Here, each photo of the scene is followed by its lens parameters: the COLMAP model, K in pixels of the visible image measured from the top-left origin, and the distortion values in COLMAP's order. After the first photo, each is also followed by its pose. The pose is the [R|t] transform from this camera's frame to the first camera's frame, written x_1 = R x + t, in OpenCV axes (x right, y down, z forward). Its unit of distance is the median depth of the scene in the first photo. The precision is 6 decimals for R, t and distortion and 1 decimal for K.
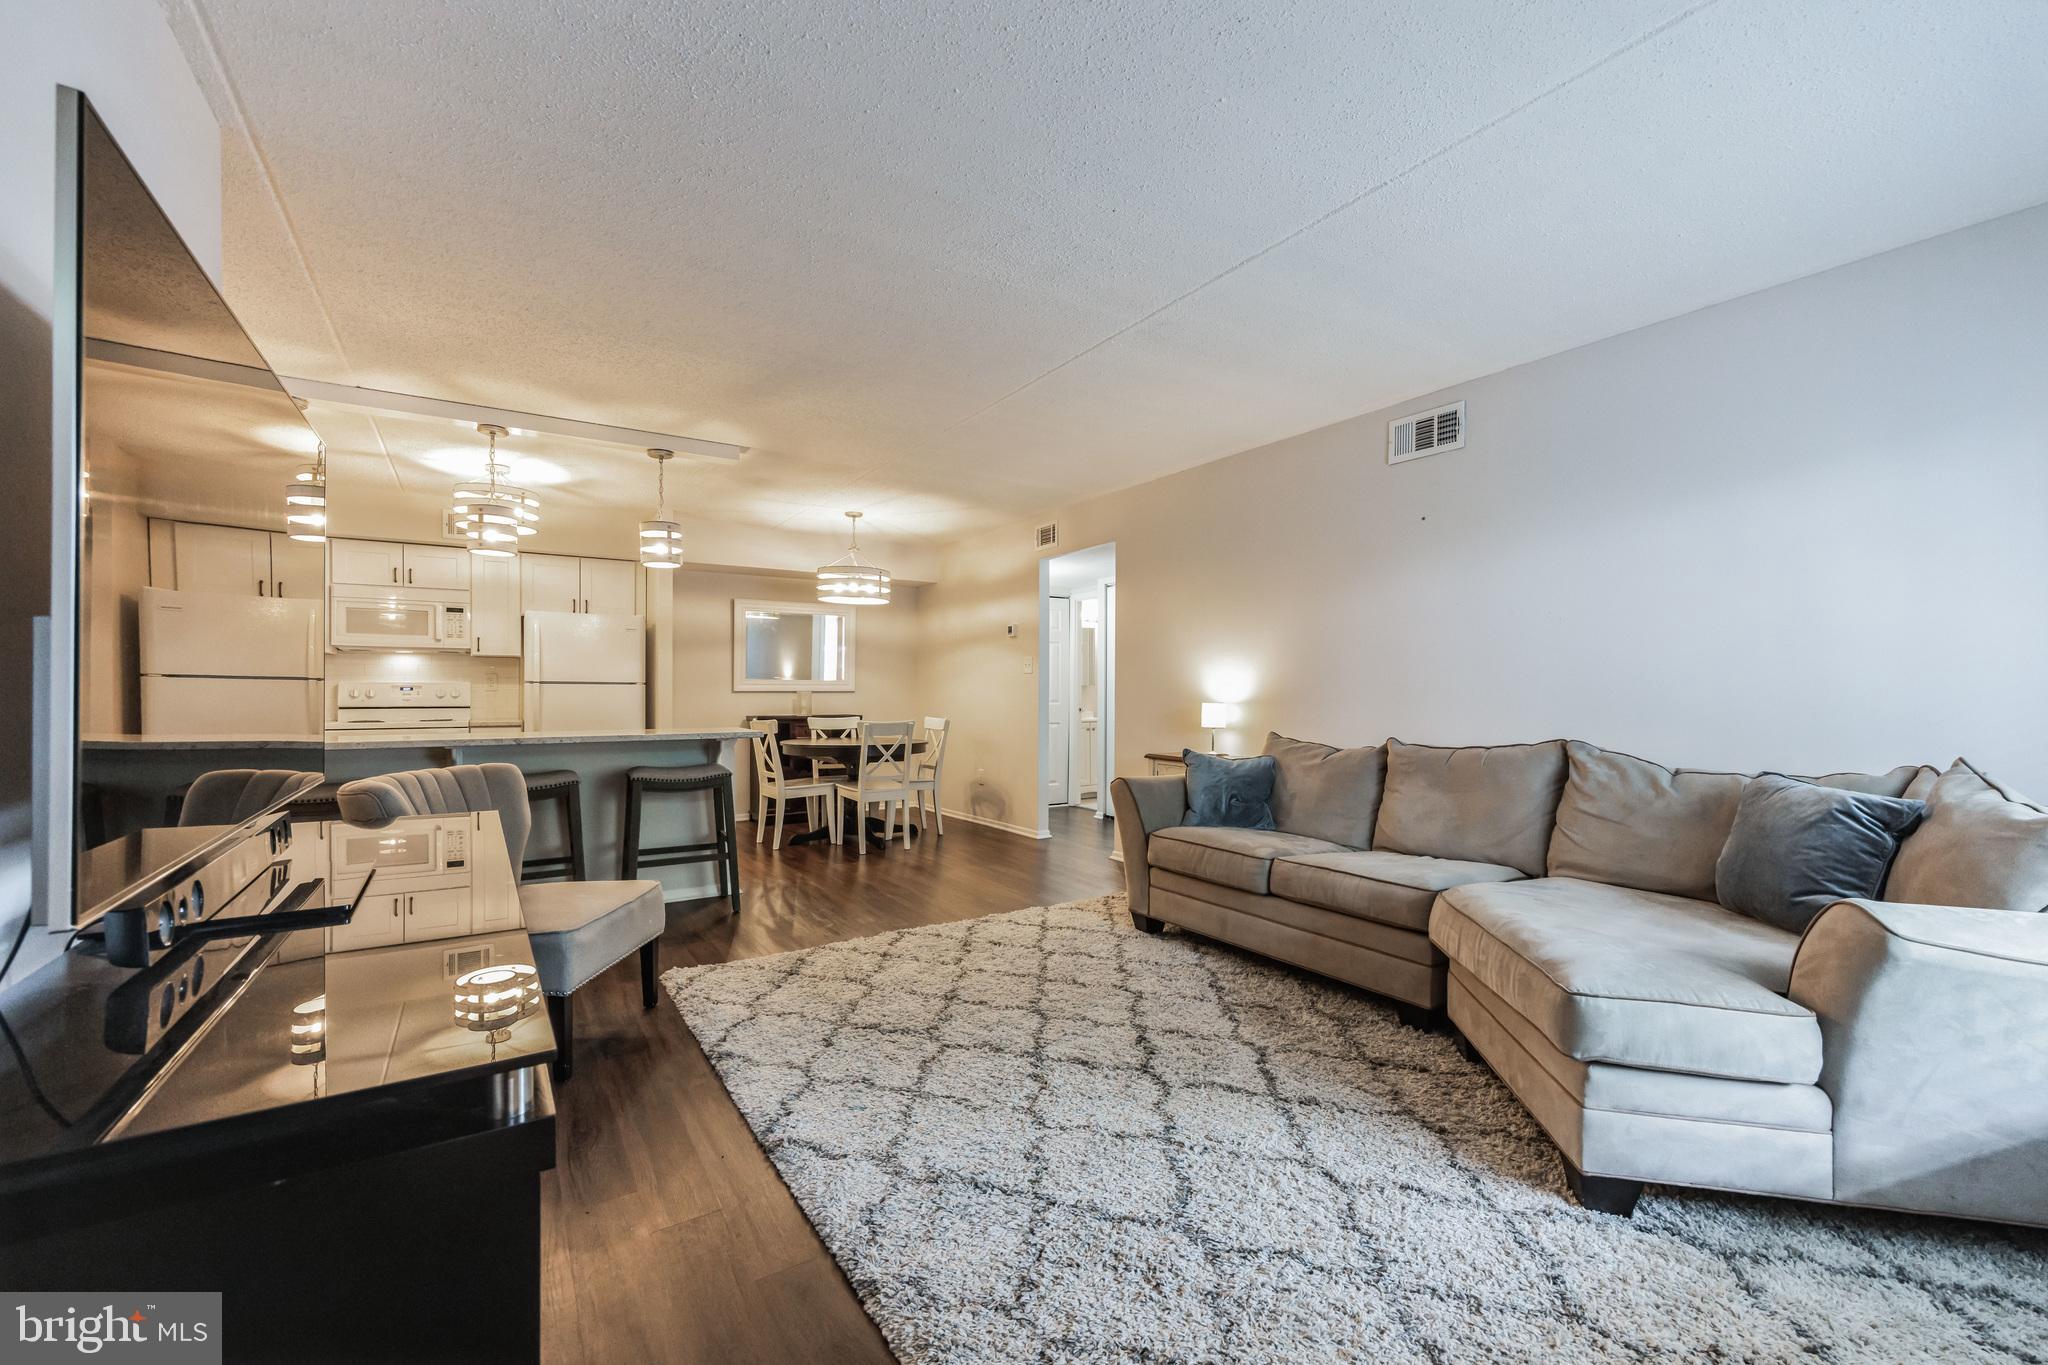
lens RADIAL K [[821.7, 0, 1018.6], [0, 821.7, 688.4], [0, 0, 1]] dist [-0.002188, 0.000261]
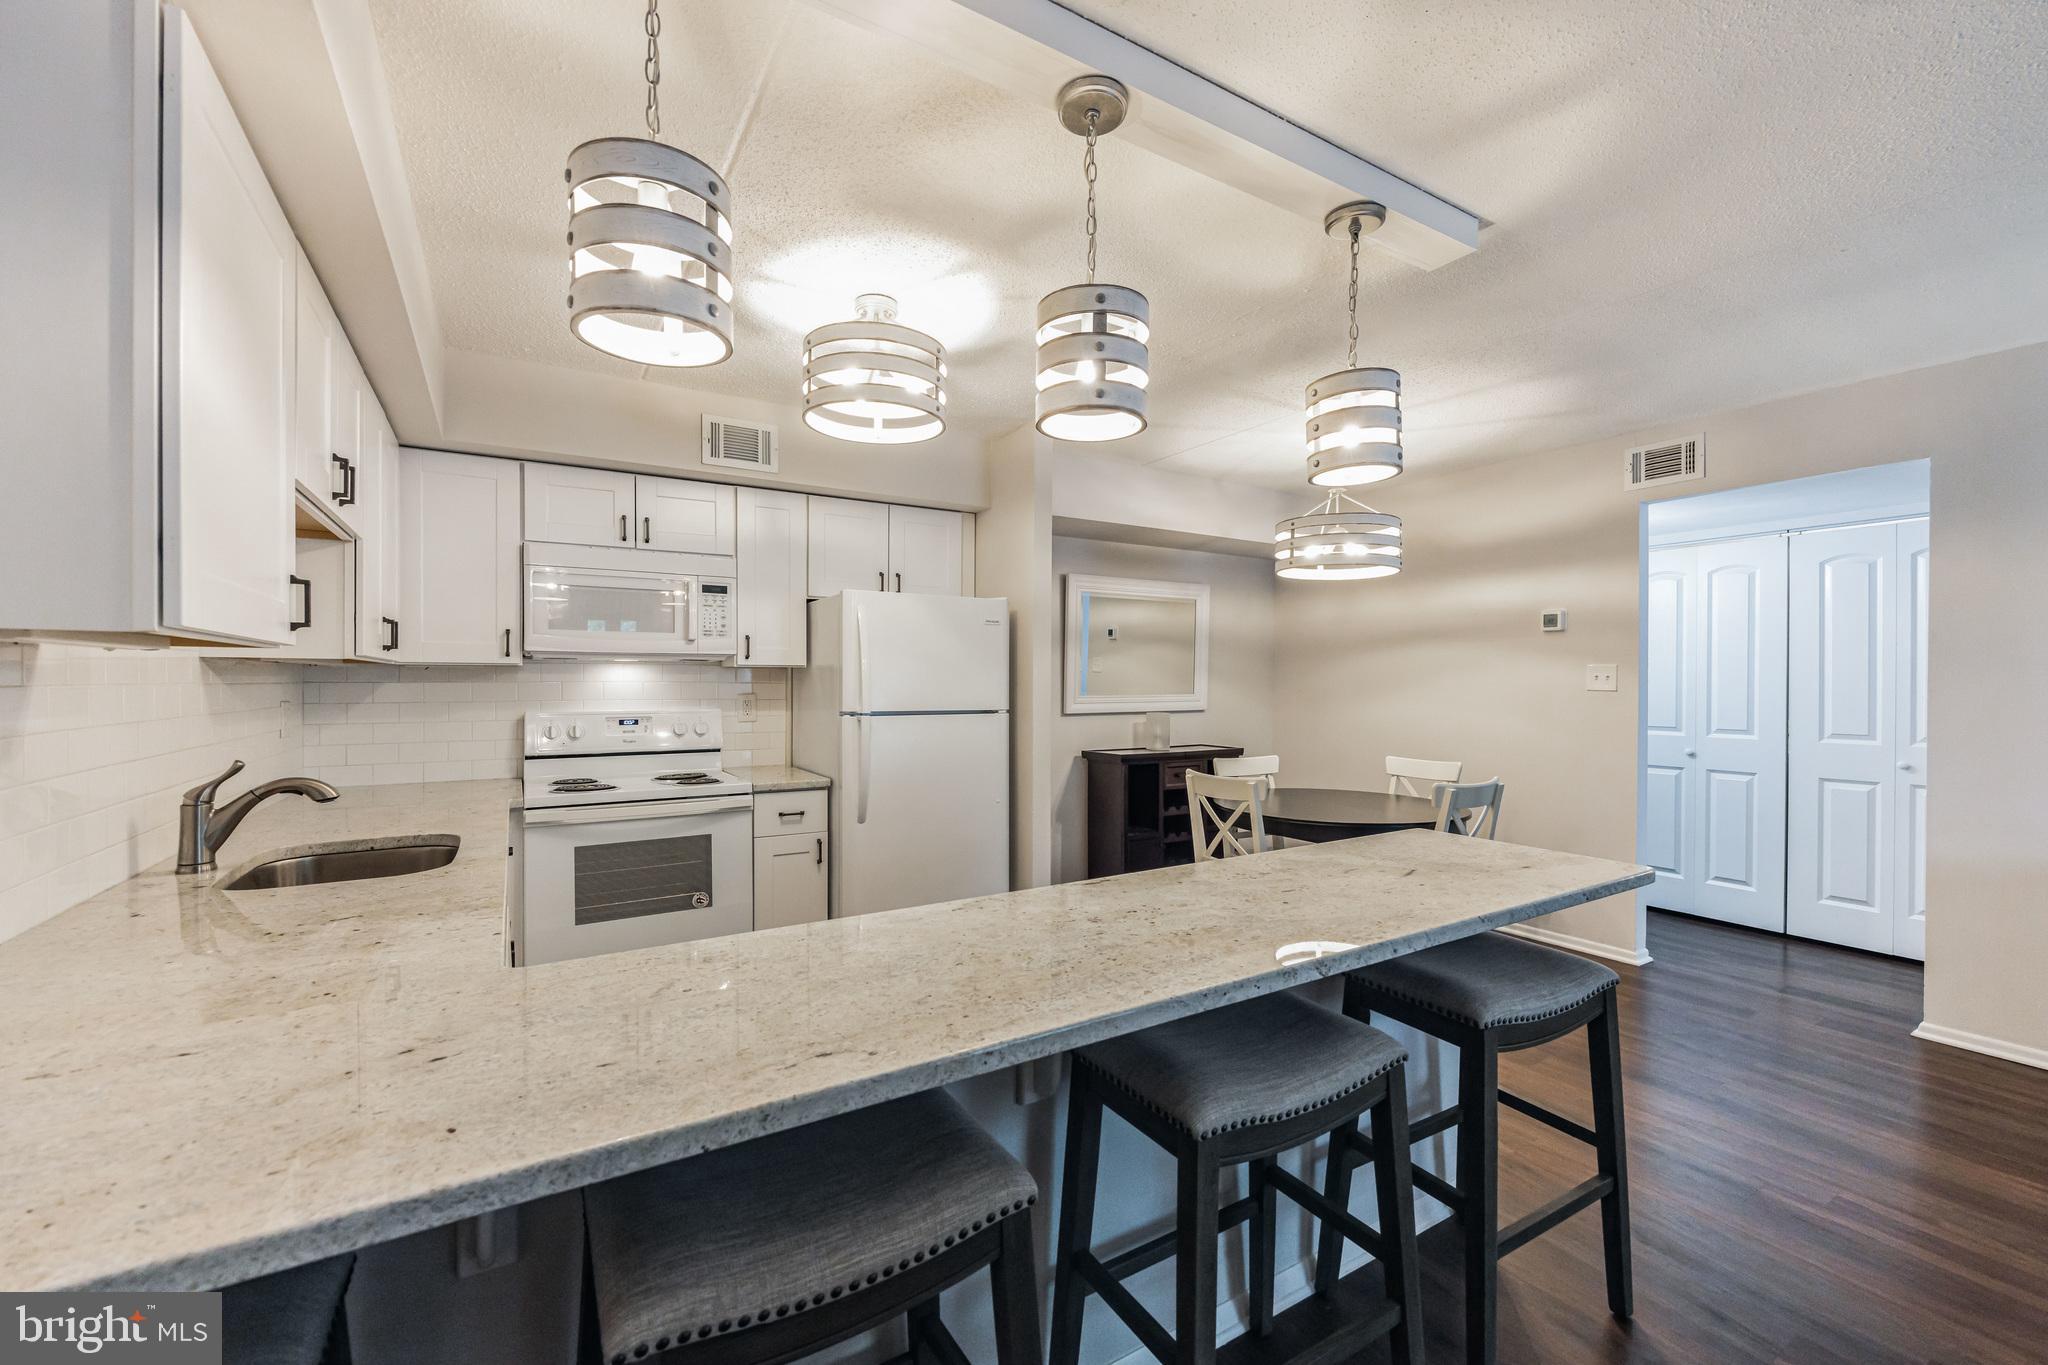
lens RADIAL K [[812.9, 0, 1010.1], [0, 812.9, 689.2], [0, 0, 1]] dist [-0.000863, -0.000067]
pose [[0.999622, -0.001618, -0.027459, -0.464245], [0.001989, 0.999907, 0.013483, -0.031816], [0.027435, -0.013532, 0.999532, 0.427477]]
